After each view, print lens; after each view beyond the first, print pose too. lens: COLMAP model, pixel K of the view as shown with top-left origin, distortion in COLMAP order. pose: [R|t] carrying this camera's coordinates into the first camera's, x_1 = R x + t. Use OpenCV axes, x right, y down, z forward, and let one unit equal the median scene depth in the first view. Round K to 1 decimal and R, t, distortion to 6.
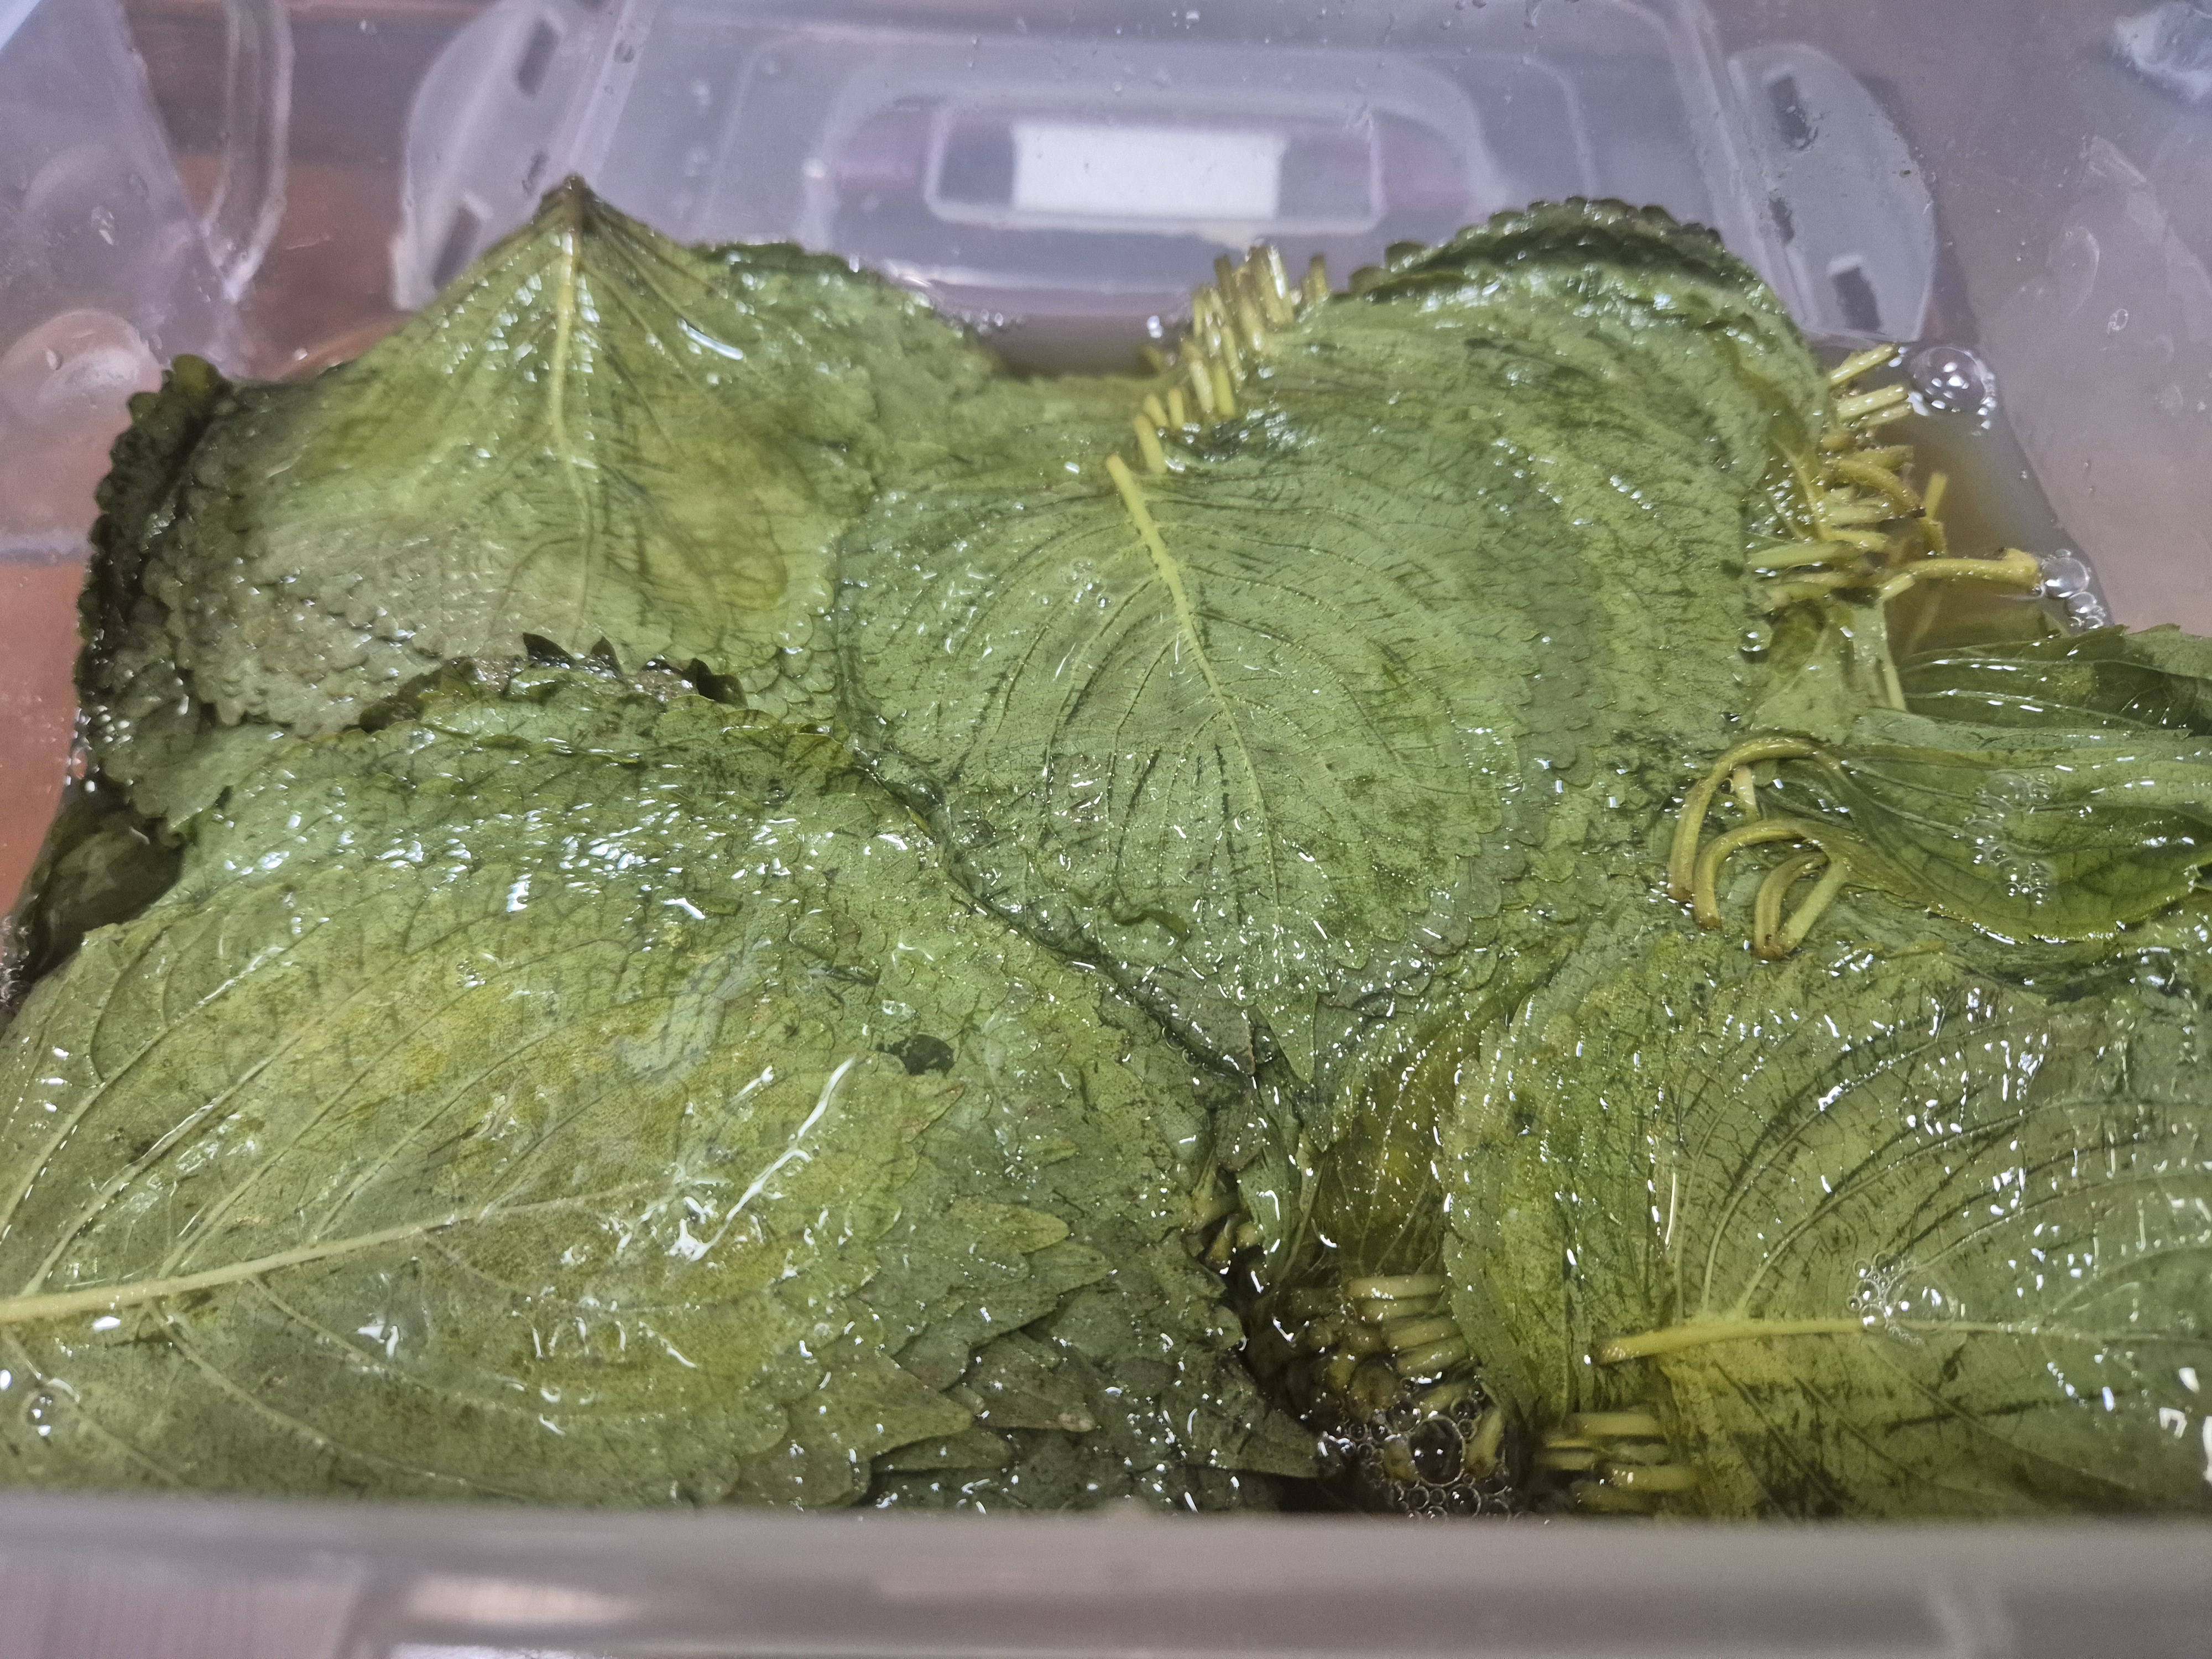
lens RADIAL K [[1490.3, 0, 1106.0], [0, 1490.3, 829.5], [0, 0, 1]] dist [-0.009022, -0.000136]
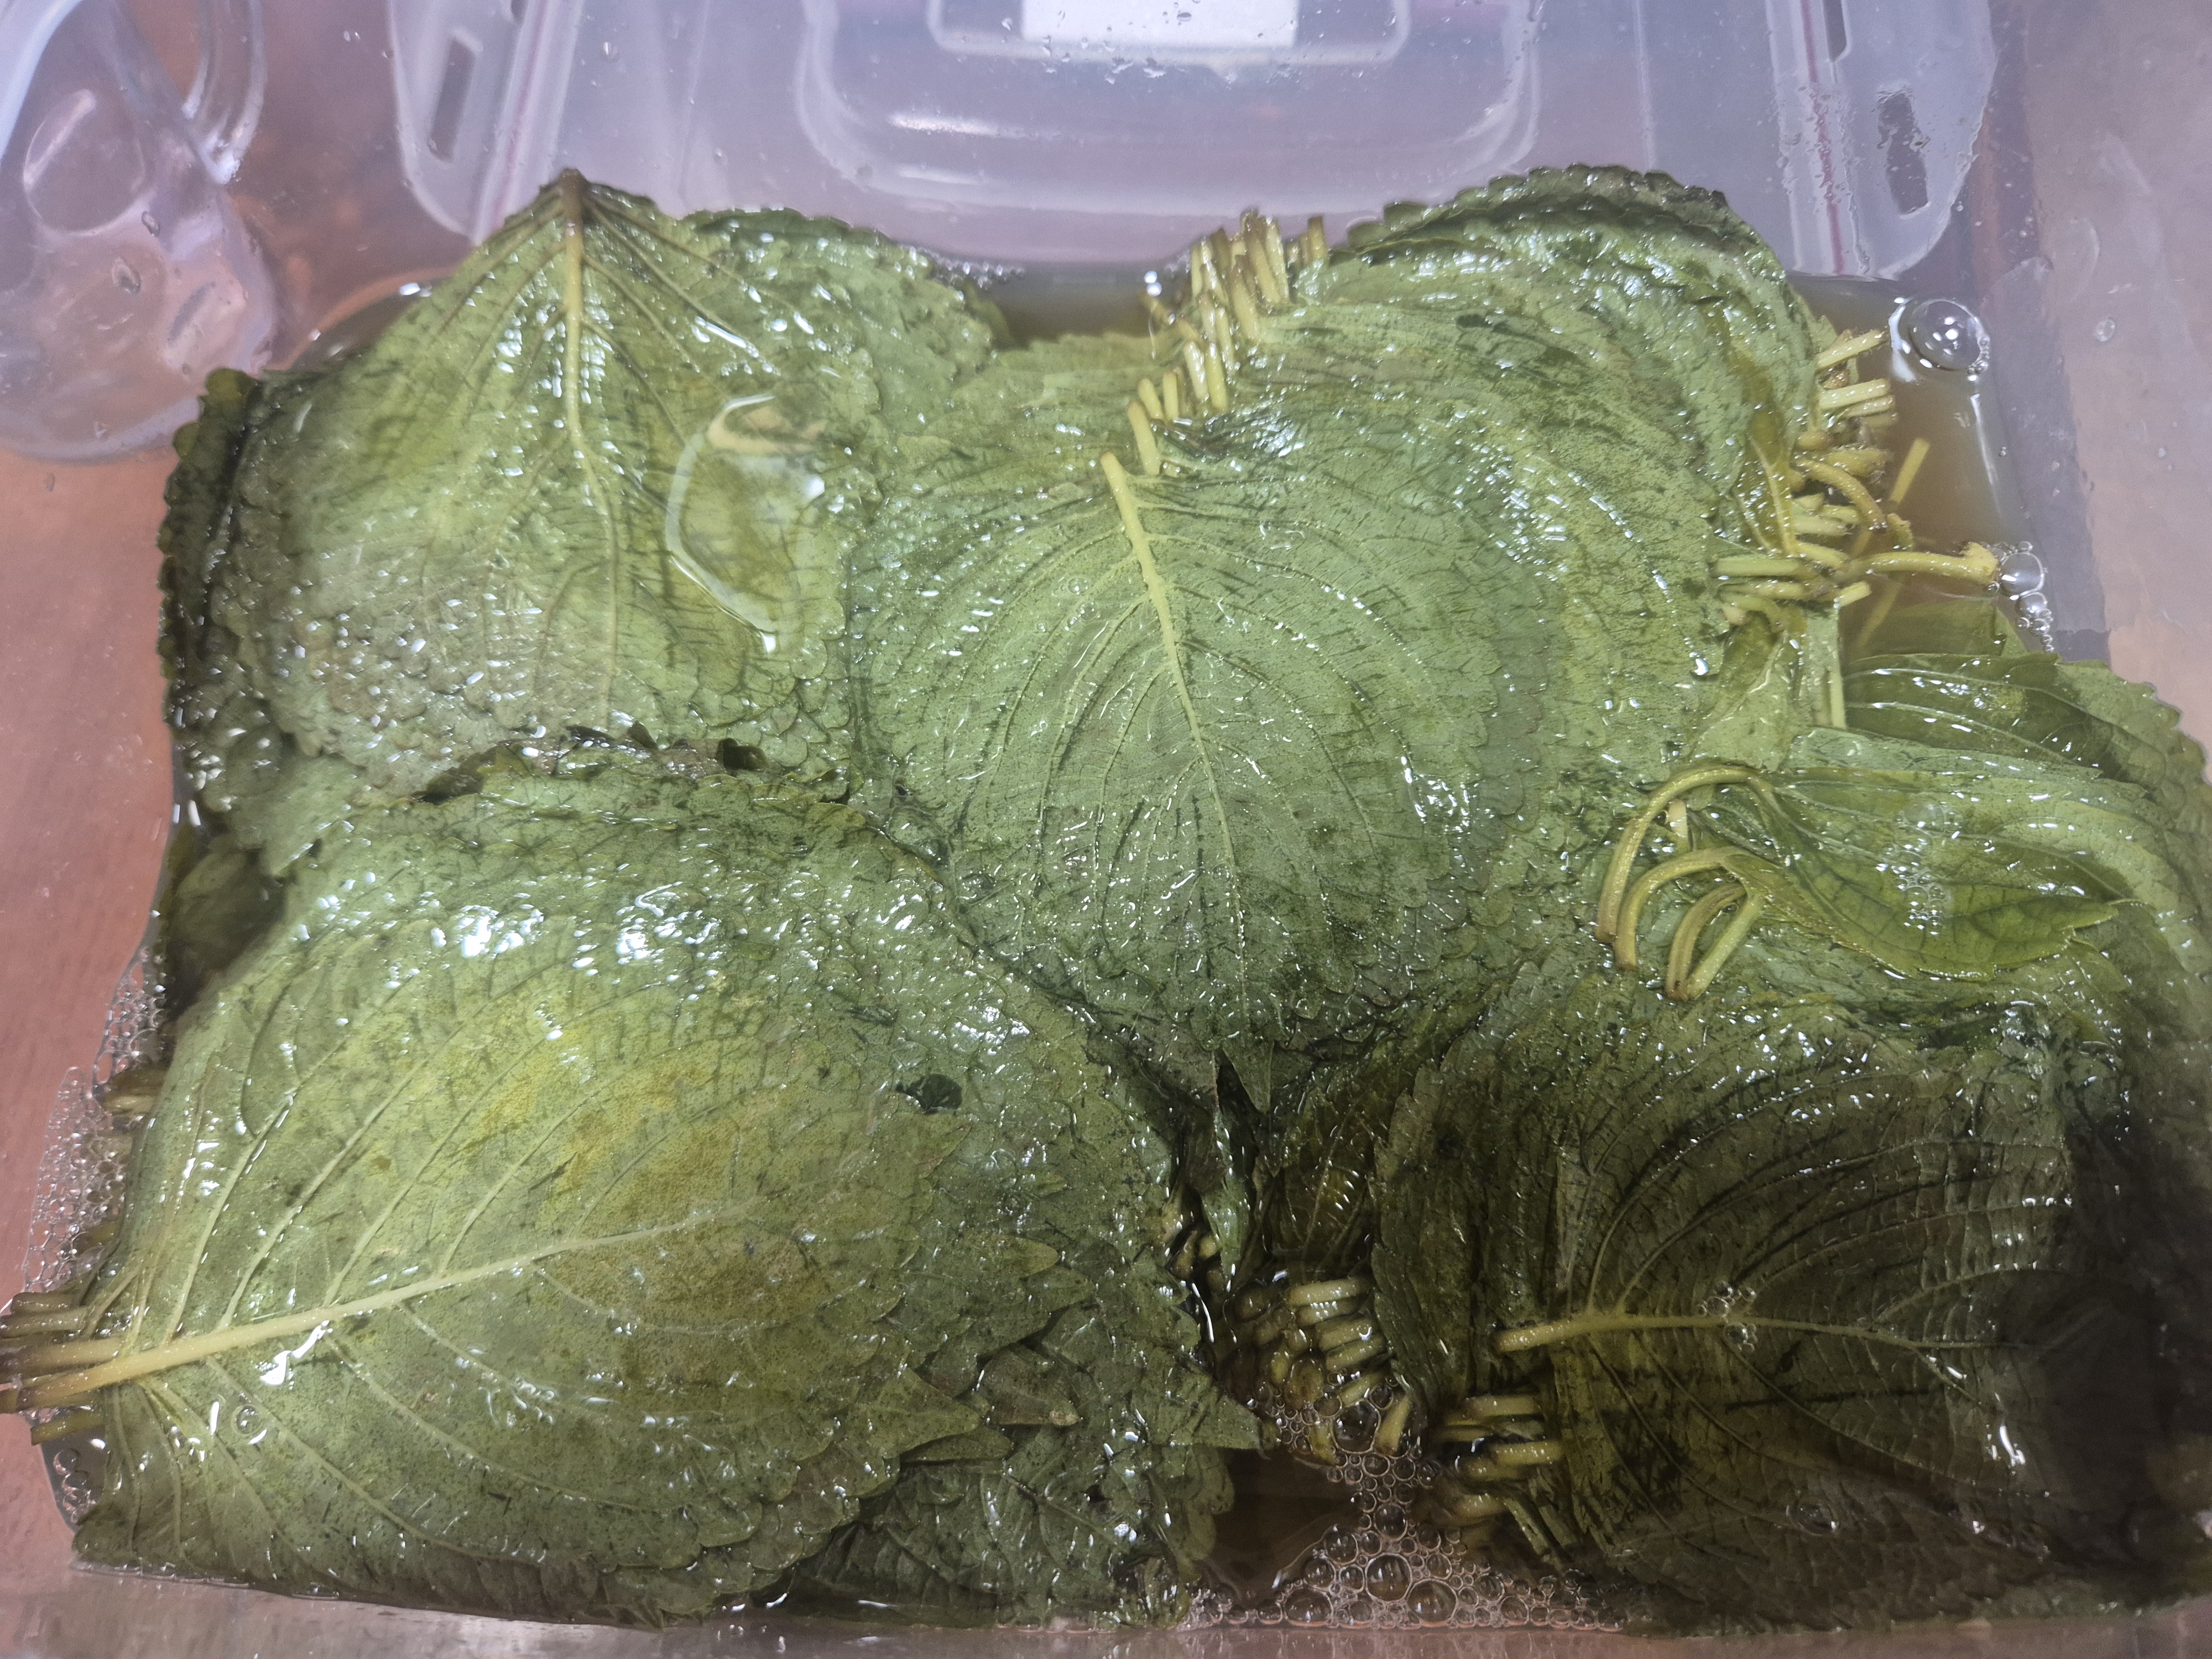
lens RADIAL K [[1456.0, 0, 1106.0], [0, 1456.0, 829.5], [0, 0, 1]] dist [-0.001432, -0.005662]
pose [[0.999630, -0.000347, -0.027200, 0.037362], [0.006540, 0.973655, 0.227932, -0.274035], [0.026404, -0.228025, 0.973297, -0.058555]]
